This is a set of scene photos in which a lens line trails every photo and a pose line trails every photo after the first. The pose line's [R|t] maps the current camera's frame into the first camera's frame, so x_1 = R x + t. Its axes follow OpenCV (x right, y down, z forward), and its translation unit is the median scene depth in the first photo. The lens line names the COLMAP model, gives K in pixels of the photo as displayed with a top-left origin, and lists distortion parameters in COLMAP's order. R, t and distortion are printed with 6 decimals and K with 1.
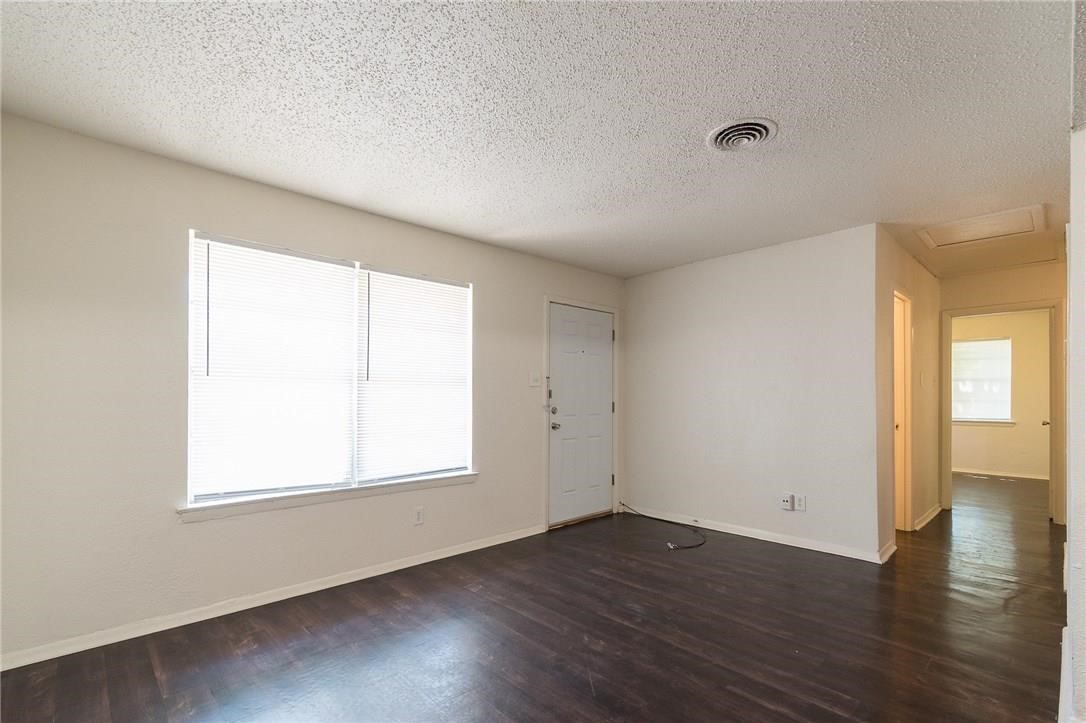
lens RADIAL K [[491.5, 0, 538.7], [0, 491.5, 391.2], [0, 0, 1]] dist [-0.000942, -0.000371]
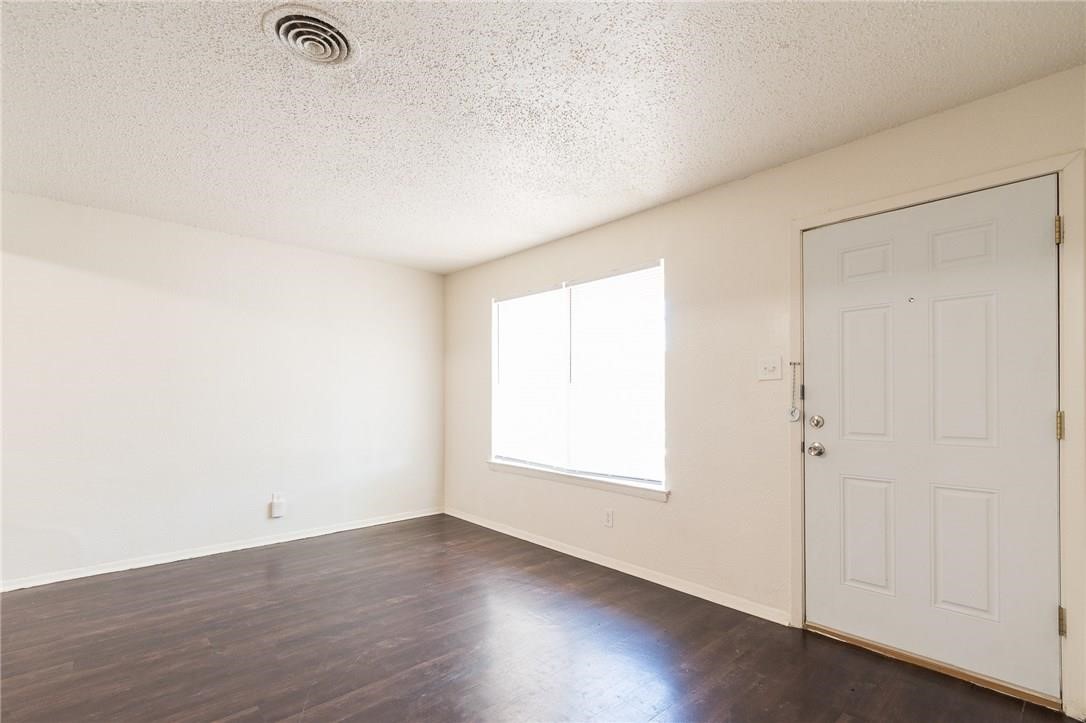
lens RADIAL K [[491.5, 0, 538.7], [0, 491.5, 391.2], [0, 0, 1]] dist [-0.000942, -0.000371]
pose [[-0.002183, -0.010946, -0.999938, 0.784276], [0.010912, 0.999880, -0.010969, 0.009913], [0.999938, -0.010935, -0.002063, 0.912685]]
